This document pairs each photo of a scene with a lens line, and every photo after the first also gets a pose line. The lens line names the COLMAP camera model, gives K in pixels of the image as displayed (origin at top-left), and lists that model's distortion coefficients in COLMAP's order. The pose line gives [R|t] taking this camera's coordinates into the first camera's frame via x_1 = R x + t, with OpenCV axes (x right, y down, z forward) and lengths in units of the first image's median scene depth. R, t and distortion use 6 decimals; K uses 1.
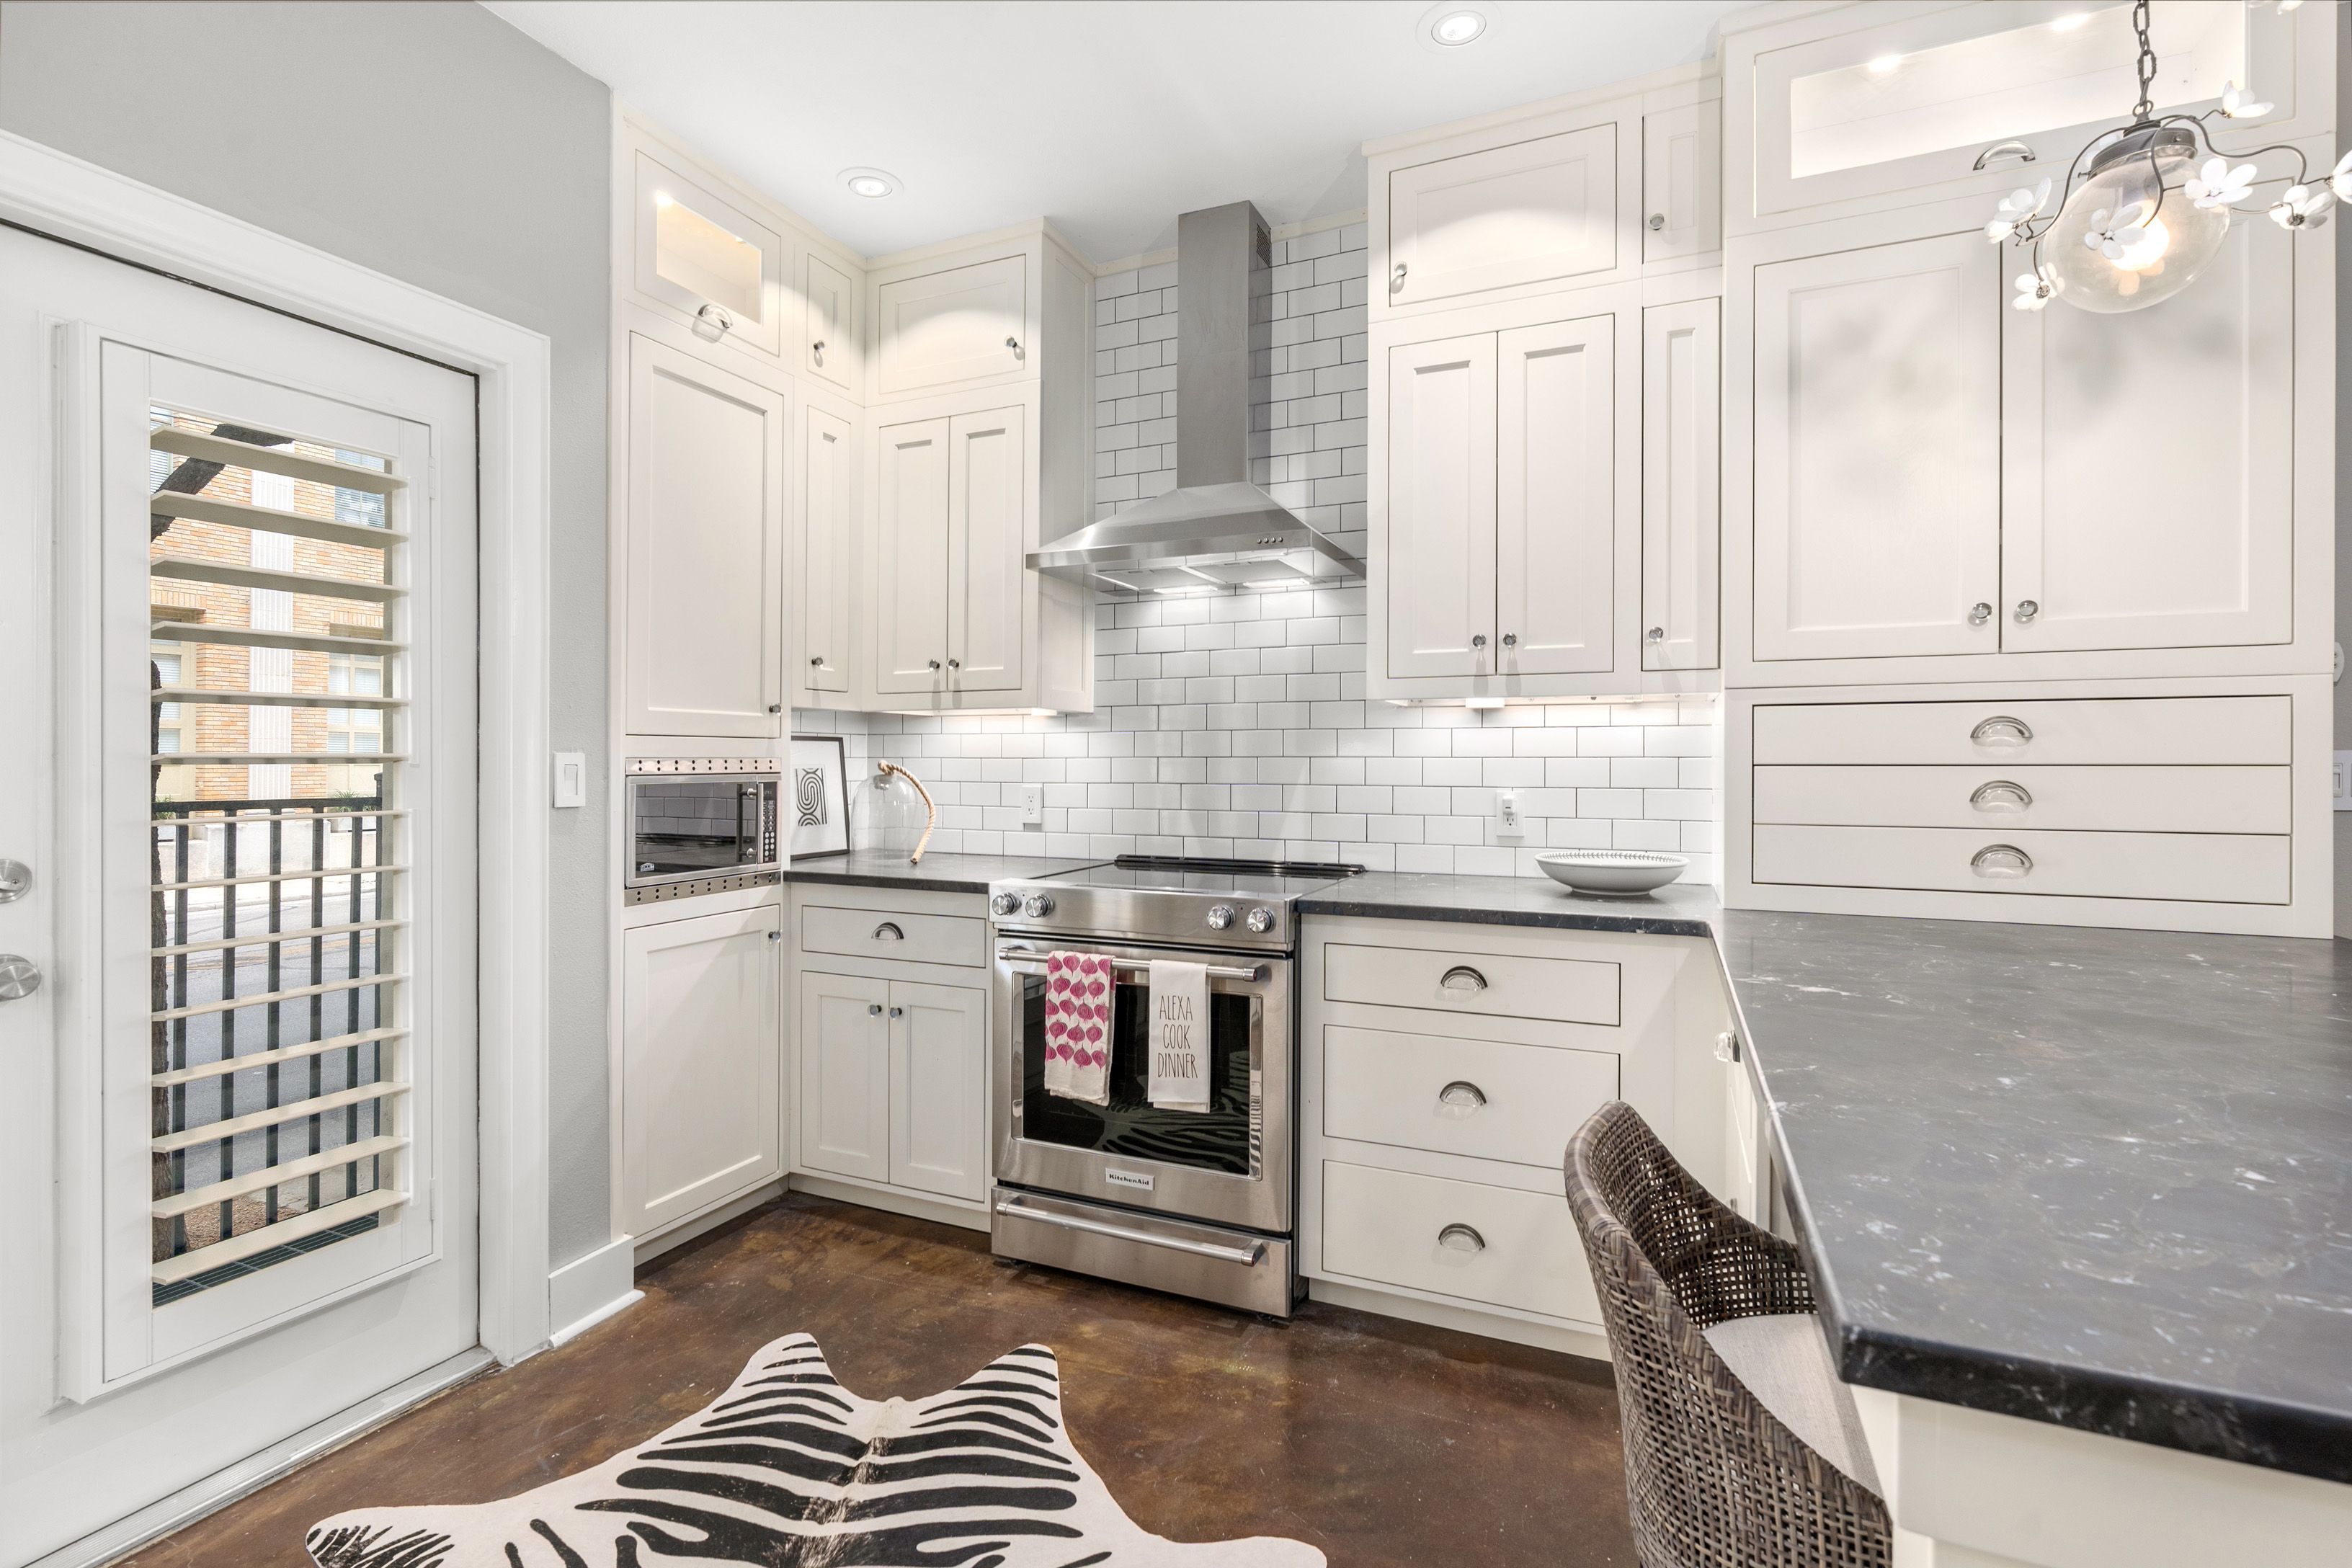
lens RADIAL K [[1069.9, 0, 1184.6], [0, 1069.9, 757.0], [0, 0, 1]] dist [-0.008601, 0.003268]
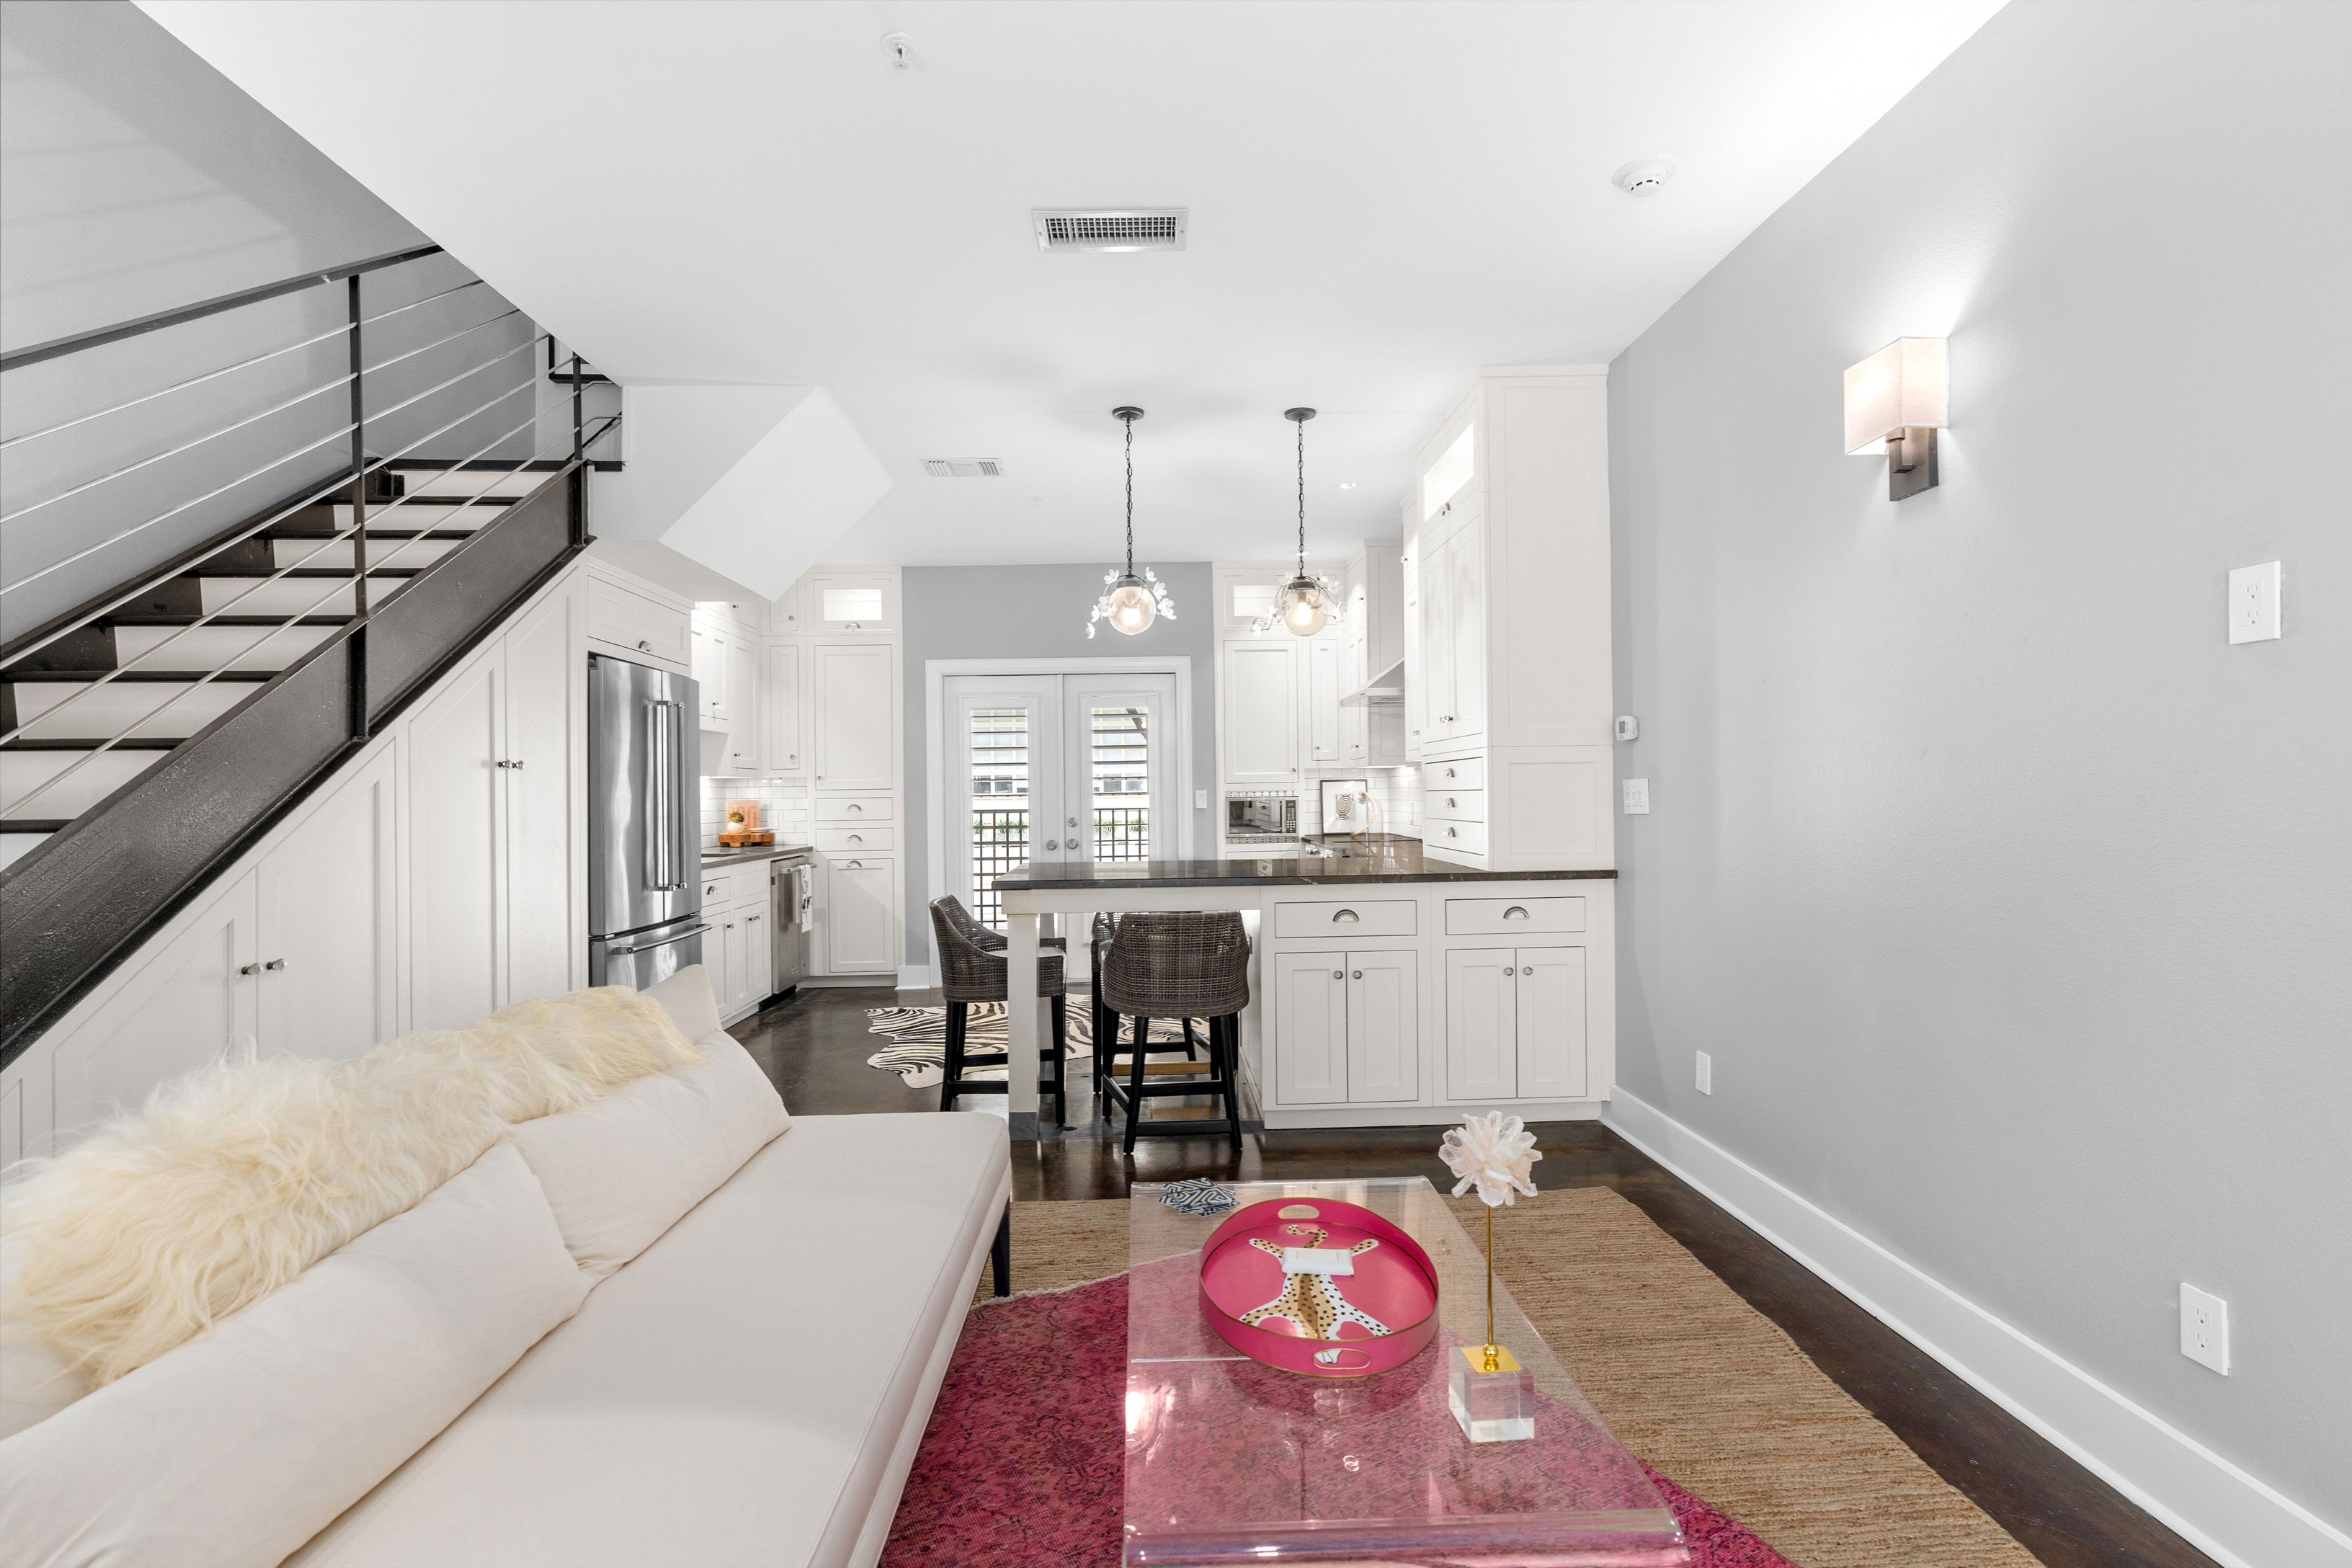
lens RADIAL K [[1069.9, 0, 1178.5], [0, 1069.9, 788.5], [0, 0, 1]] dist [-0.008601, 0.003268]
pose [[0.437302, -0.012731, -0.899225, 1.740448], [0.020490, 0.999781, -0.004190, 0.001203], [0.899081, -0.016593, 0.437467, -0.315348]]
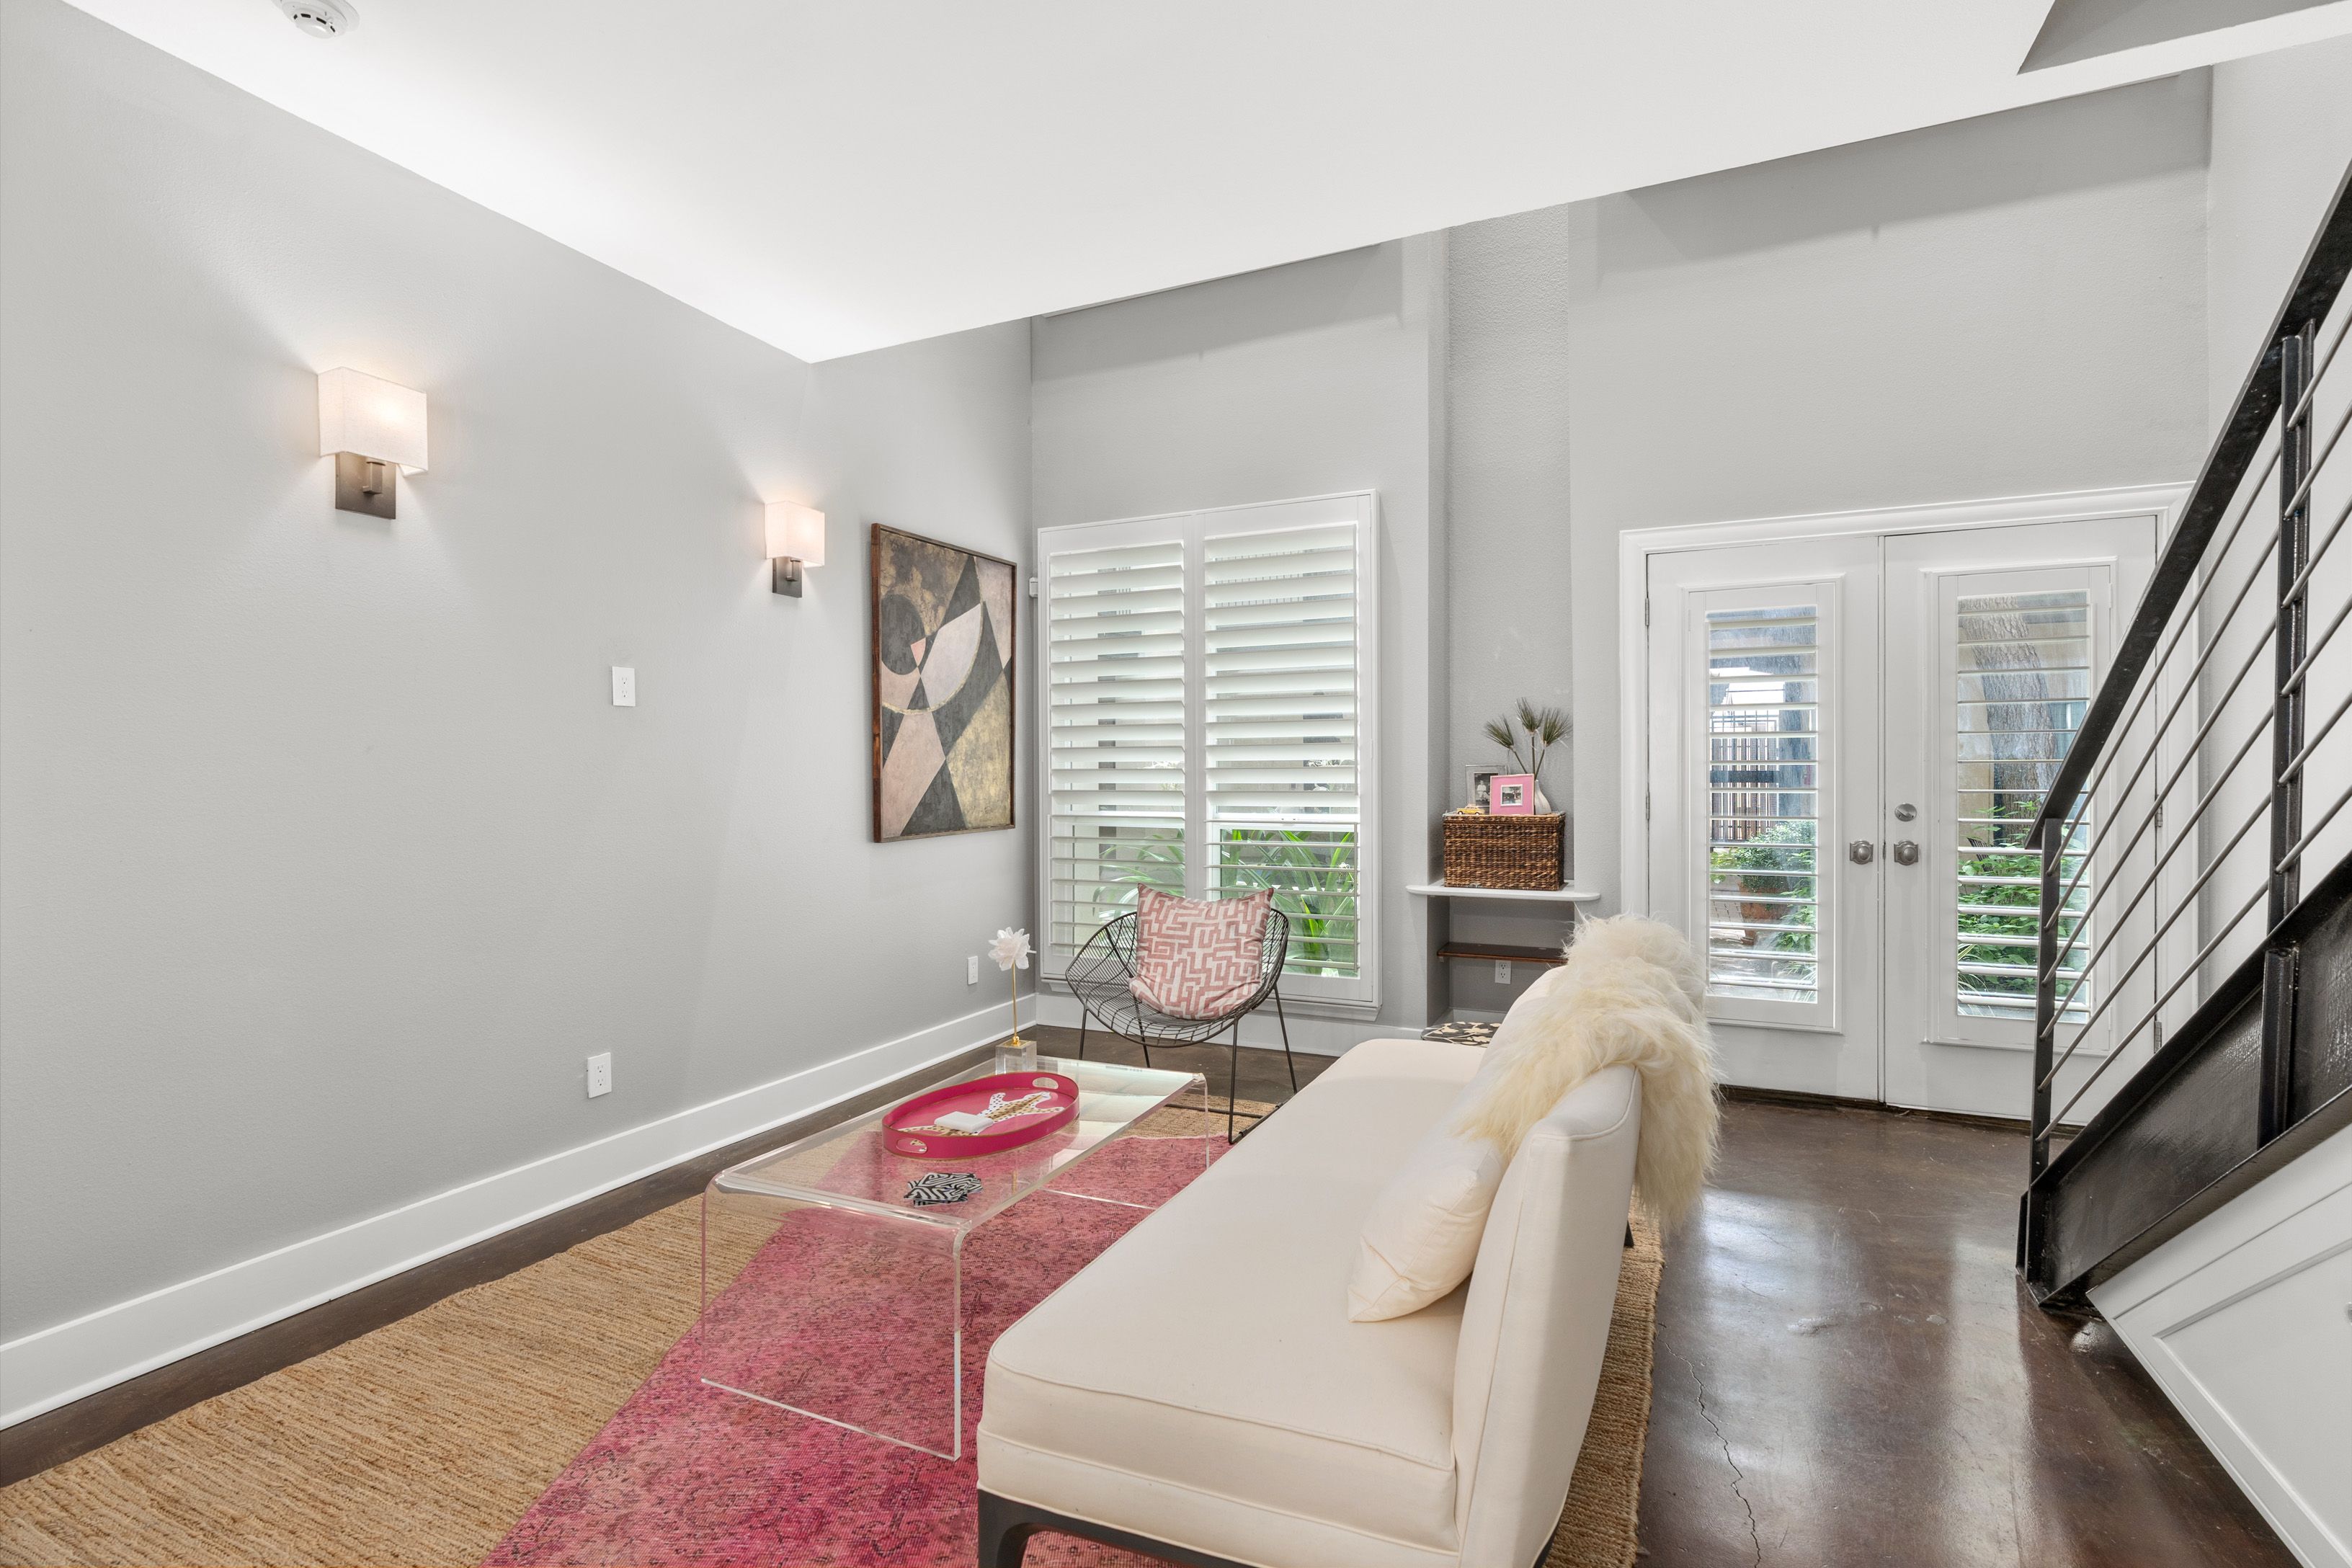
lens RADIAL K [[1069.9, 0, 1172.5], [0, 1069.9, 785.2], [0, 0, 1]] dist [-0.008601, 0.003268]
pose [[0.018158, -0.014373, 0.999732, 0.351036], [-0.000452, 0.999896, 0.014384, -0.000761], [-0.999835, -0.000713, 0.018150, -0.150451]]
